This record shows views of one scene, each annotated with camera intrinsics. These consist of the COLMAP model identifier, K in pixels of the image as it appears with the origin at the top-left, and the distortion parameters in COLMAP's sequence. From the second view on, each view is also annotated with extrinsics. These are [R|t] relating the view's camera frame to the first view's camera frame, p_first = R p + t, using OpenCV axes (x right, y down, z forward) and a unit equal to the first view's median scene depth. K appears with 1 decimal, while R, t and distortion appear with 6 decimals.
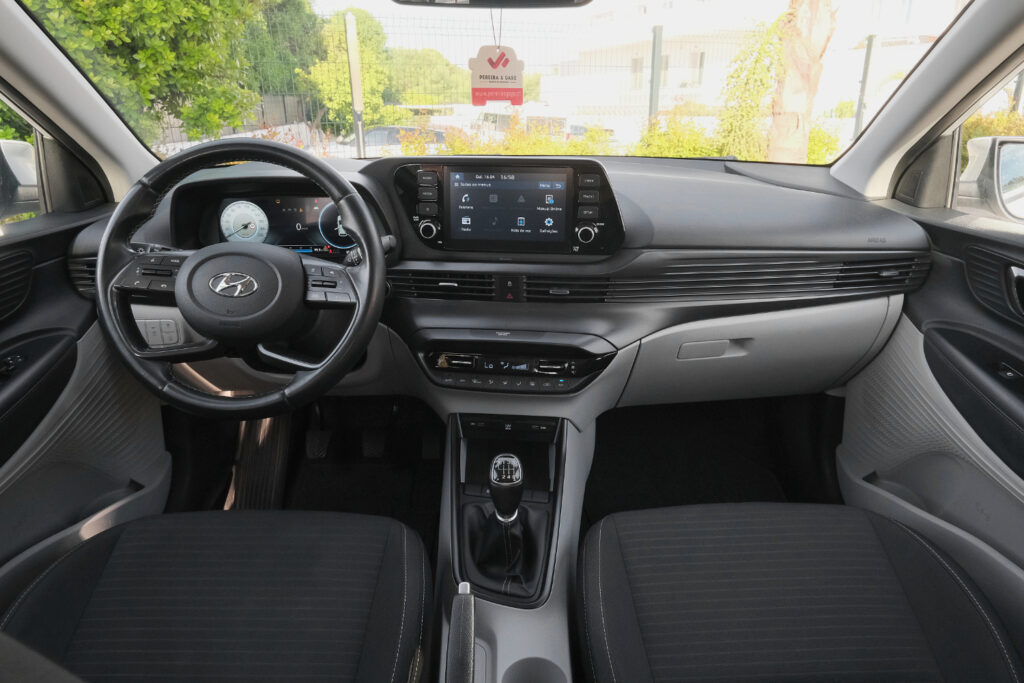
lens RADIAL K [[639.9, 0, 512.0], [0, 639.9, 341.5], [0, 0, 1]] dist [-0.007813, -0.001519]
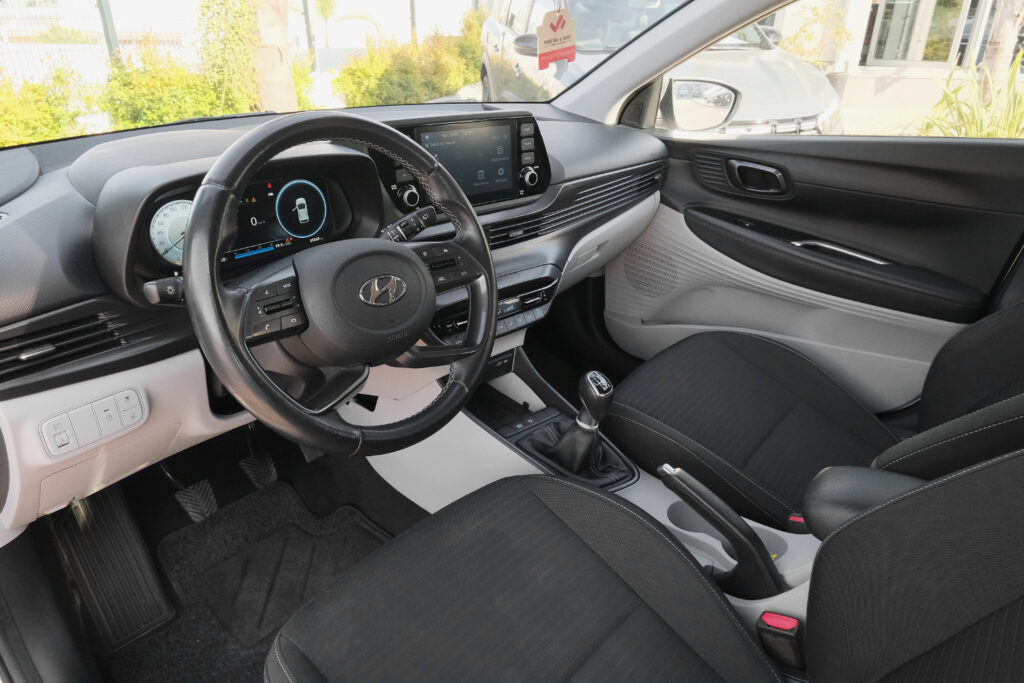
lens RADIAL K [[649.8, 0, 512.0], [0, 649.8, 341.5], [0, 0, 1]] dist [-0.013992, -0.000076]
pose [[0.655229, -0.311747, 0.688105, -0.757910], [0.246440, 0.949256, 0.195396, -0.122167], [-0.714102, 0.041548, 0.698807, 0.229221]]
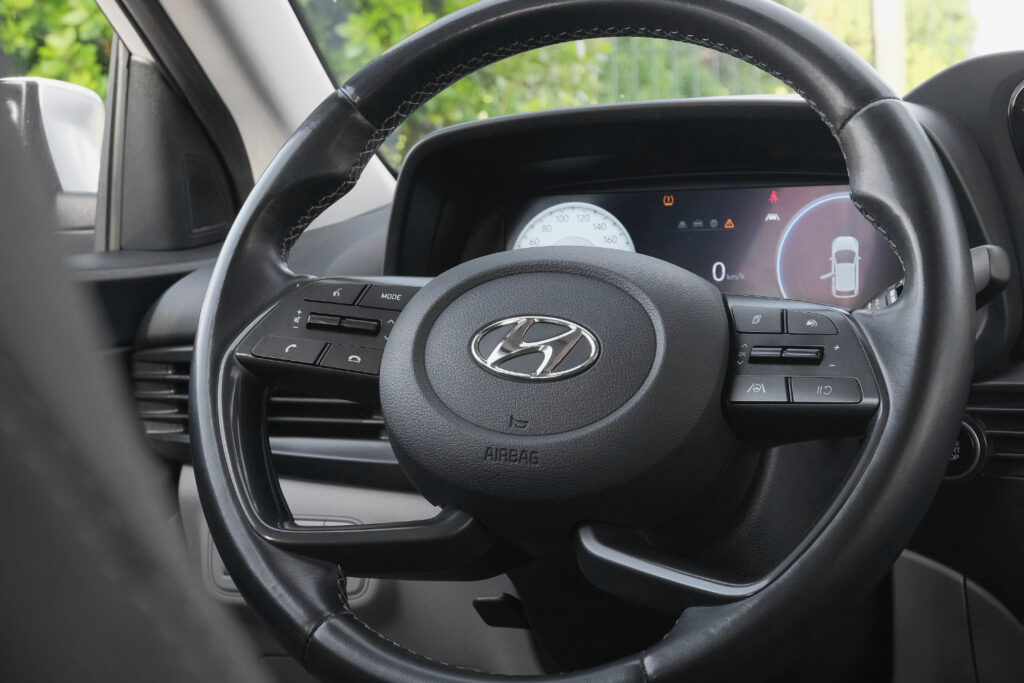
lens RADIAL K [[1997.2, 0, 512.0], [0, 1997.2, 341.5], [0, 0, 1]] dist [-0.055341, 0.075931]
pose [[0.917778, -0.002049, -0.397089, -0.011360], [-0.112964, 0.957323, -0.266029, 0.161180], [0.380688, 0.289013, 0.878378, 0.030078]]
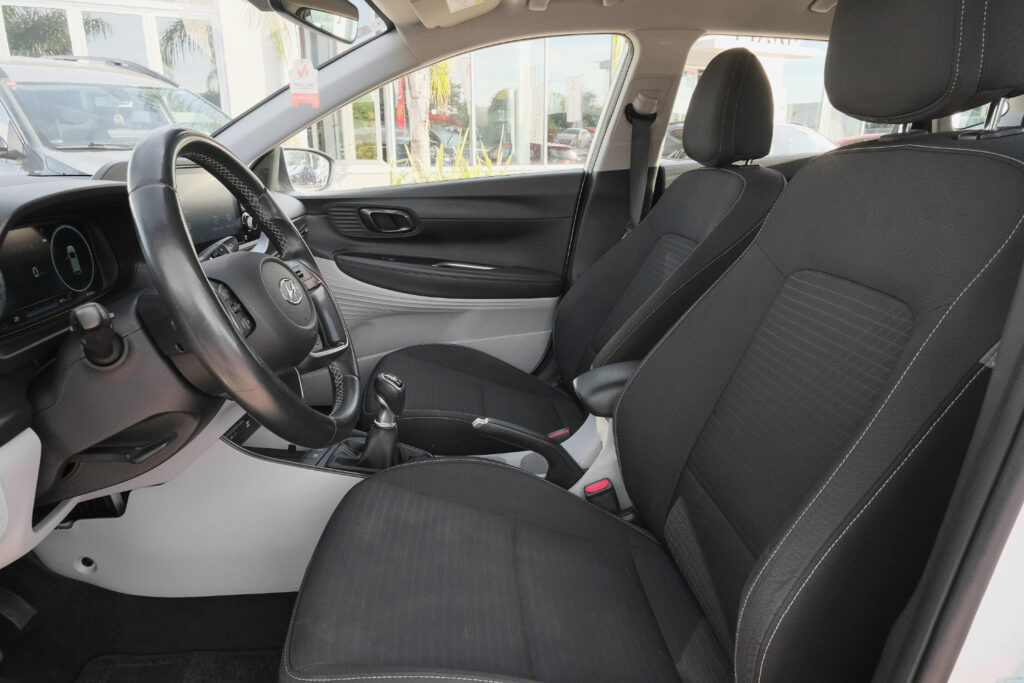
lens RADIAL K [[646.2, 0, 512.0], [0, 646.2, 341.5], [0, 0, 1]] dist [-0.002780, -0.002005]
pose [[-0.073098, -0.277421, 0.957963, -1.071109], [0.347625, 0.893208, 0.285194, -0.141342], [-0.934780, 0.353859, 0.031147, 0.576755]]
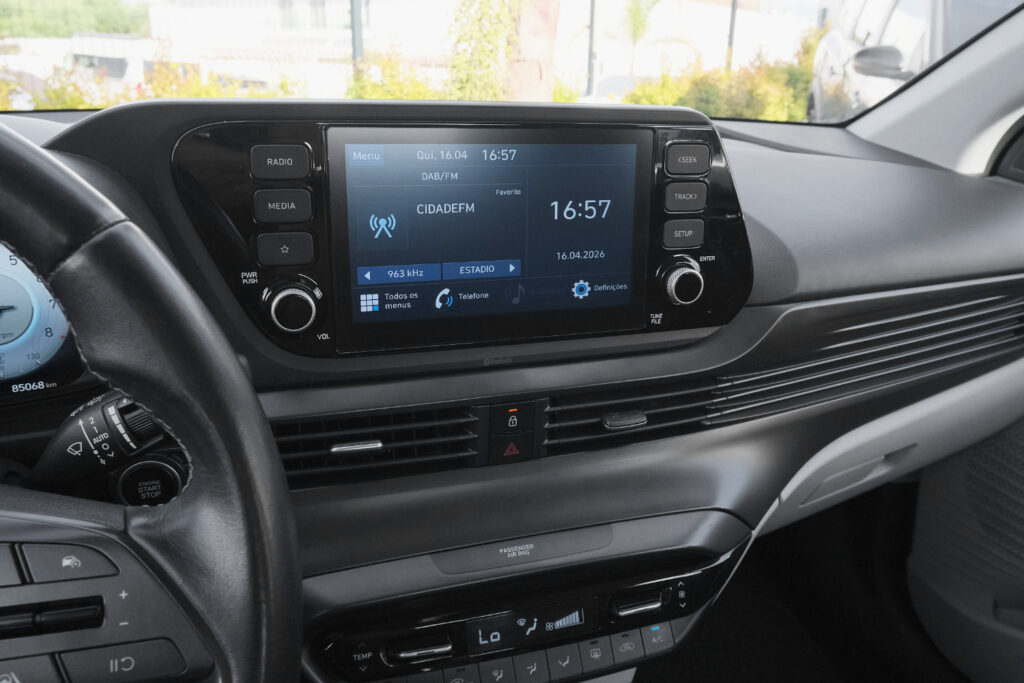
lens RADIAL K [[800.2, 0, 512.0], [0, 800.2, 341.5], [0, 0, 1]] dist [-0.001293, -0.001649]
pose [[0.902201, -0.115453, 0.415577, -0.206775], [0.118544, 0.992777, 0.018452, -0.149379], [-0.414706, 0.032617, 0.909371, 0.547026]]
